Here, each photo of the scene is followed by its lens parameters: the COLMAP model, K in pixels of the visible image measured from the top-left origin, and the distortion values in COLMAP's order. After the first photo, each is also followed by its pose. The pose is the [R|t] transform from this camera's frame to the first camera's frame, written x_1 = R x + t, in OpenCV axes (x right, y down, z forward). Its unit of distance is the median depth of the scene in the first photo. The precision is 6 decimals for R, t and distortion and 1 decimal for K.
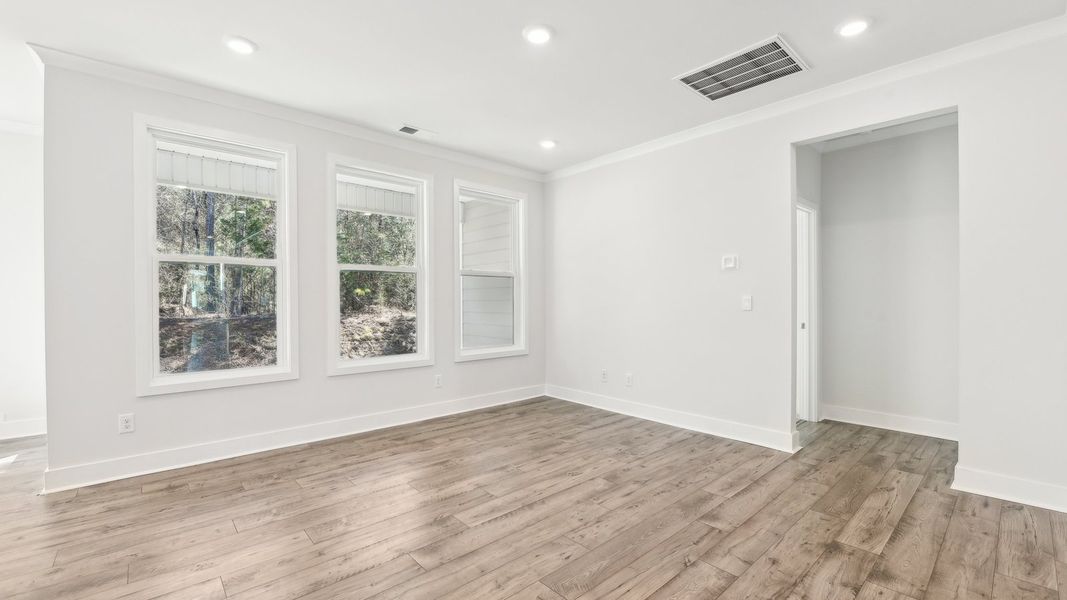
lens RADIAL K [[444.4, 0, 533.5], [0, 444.4, 300.0], [0, 0, 1]] dist [-0.013297, -0.004177]
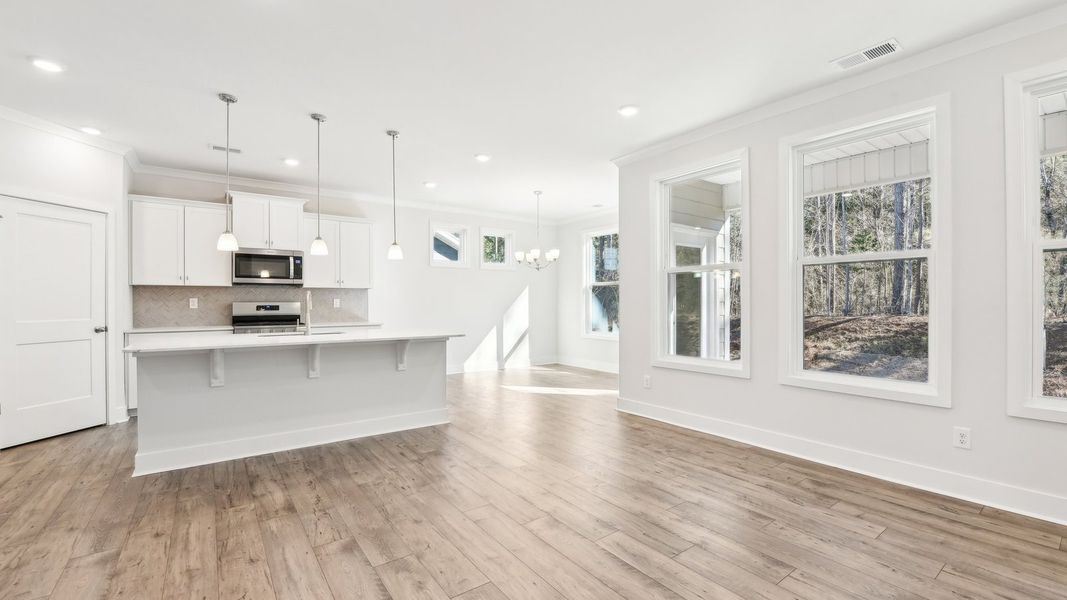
lens RADIAL K [[444.4, 0, 533.5], [0, 444.4, 300.0], [0, 0, 1]] dist [-0.013297, -0.004177]
pose [[-0.095347, 0.000844, -0.995444, 0.580077], [0.001418, 0.999999, 0.000712, 0.000048], [0.995443, -0.001344, -0.095348, 0.694997]]
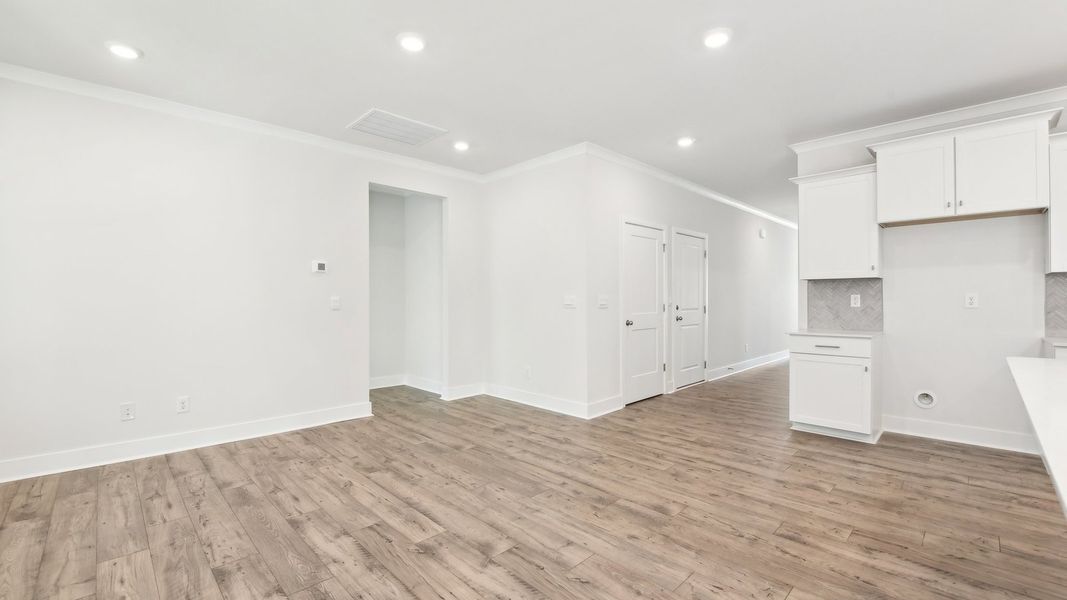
lens RADIAL K [[444.4, 0, 533.5], [0, 444.4, 300.0], [0, 0, 1]] dist [-0.013297, -0.004177]
pose [[-0.050891, 0.003016, 0.998700, -0.817838], [0.003526, 0.999990, -0.002840, 0.005050], [-0.998698, 0.003377, -0.050901, 0.617622]]
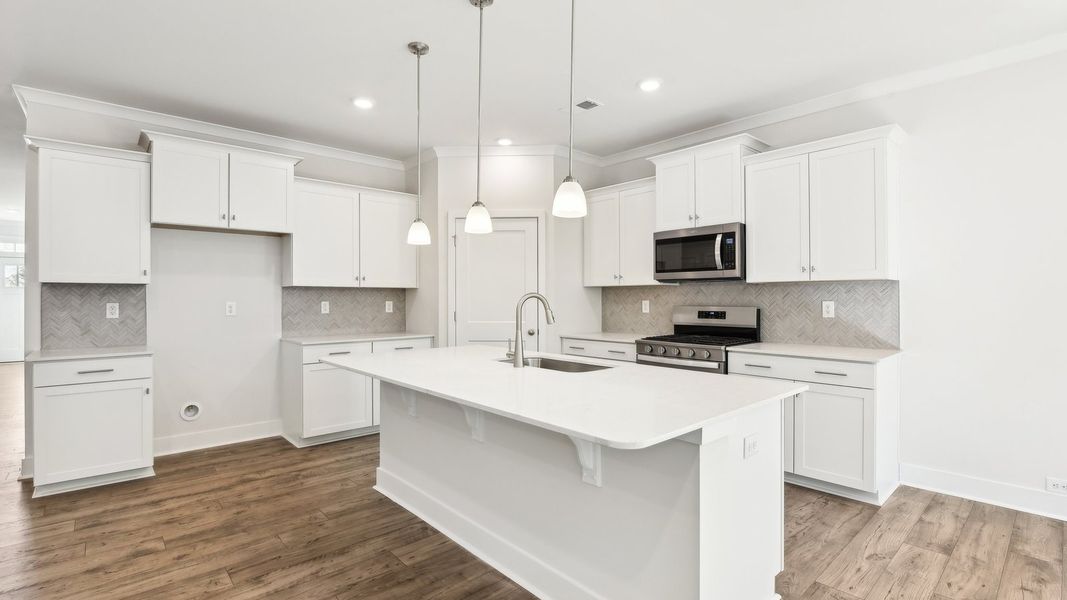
lens RADIAL K [[485.9, 0, 532.9], [0, 485.9, 296.6], [0, 0, 1]] dist [-0.016292, -0.000570]
pose [[-0.999964, 0.006444, -0.005463, -0.581354], [0.006464, 0.999972, -0.003658, -0.015866], [0.005439, -0.003693, -0.999978, 0.765005]]
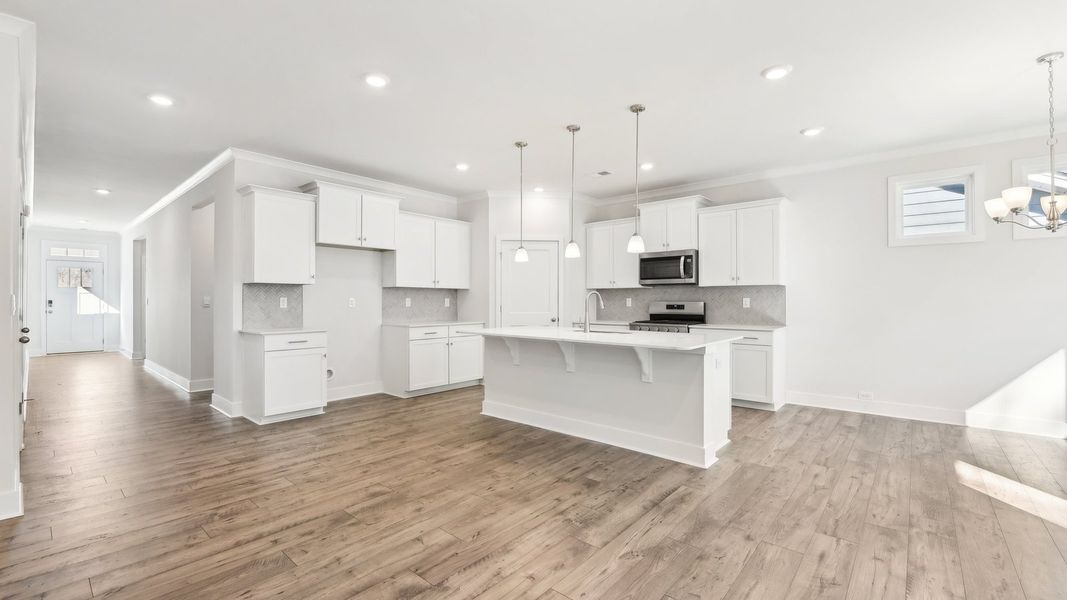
lens RADIAL K [[444.4, 0, 533.5], [0, 444.4, 300.0], [0, 0, 1]] dist [-0.013297, -0.004177]
pose [[-0.991574, 0.003268, -0.129501, -0.240287], [0.003556, 0.999992, -0.001990, 0.003643], [0.129494, -0.002434, -0.991577, 1.231598]]
